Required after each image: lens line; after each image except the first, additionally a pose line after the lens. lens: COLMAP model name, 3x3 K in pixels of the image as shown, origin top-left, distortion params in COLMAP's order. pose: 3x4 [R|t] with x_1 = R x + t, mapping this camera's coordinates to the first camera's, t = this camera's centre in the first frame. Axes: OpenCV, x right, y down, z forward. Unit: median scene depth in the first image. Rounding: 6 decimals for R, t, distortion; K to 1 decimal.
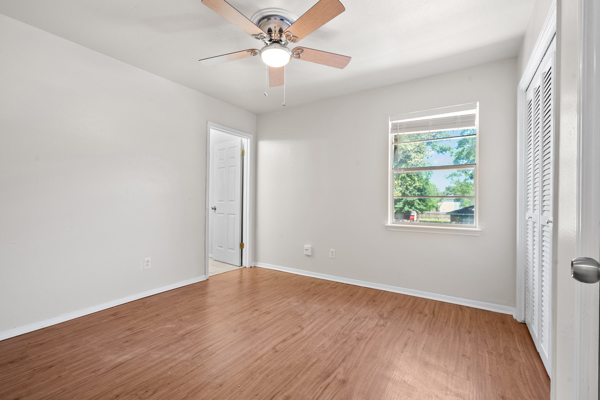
lens RADIAL K [[272.5, 0, 300.4], [0, 272.5, 202.1], [0, 0, 1]] dist [0.001318, 0.000247]
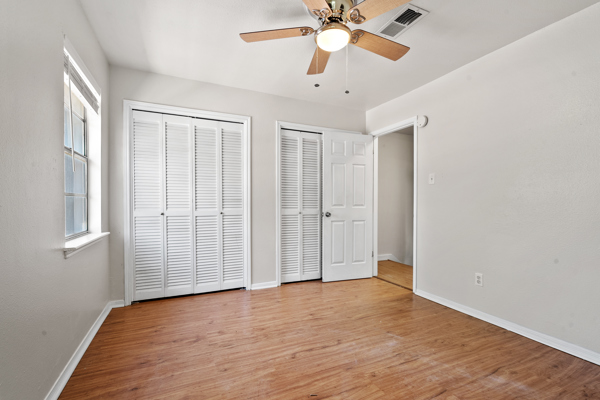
lens RADIAL K [[272.5, 0, 299.4], [0, 272.5, 203.0], [0, 0, 1]] dist [0.001318, 0.000247]
pose [[-0.845900, -0.012201, 0.533202, -0.489548], [-0.013343, 0.999910, 0.001711, -0.006474], [-0.533174, -0.005667, -0.845986, 1.851622]]
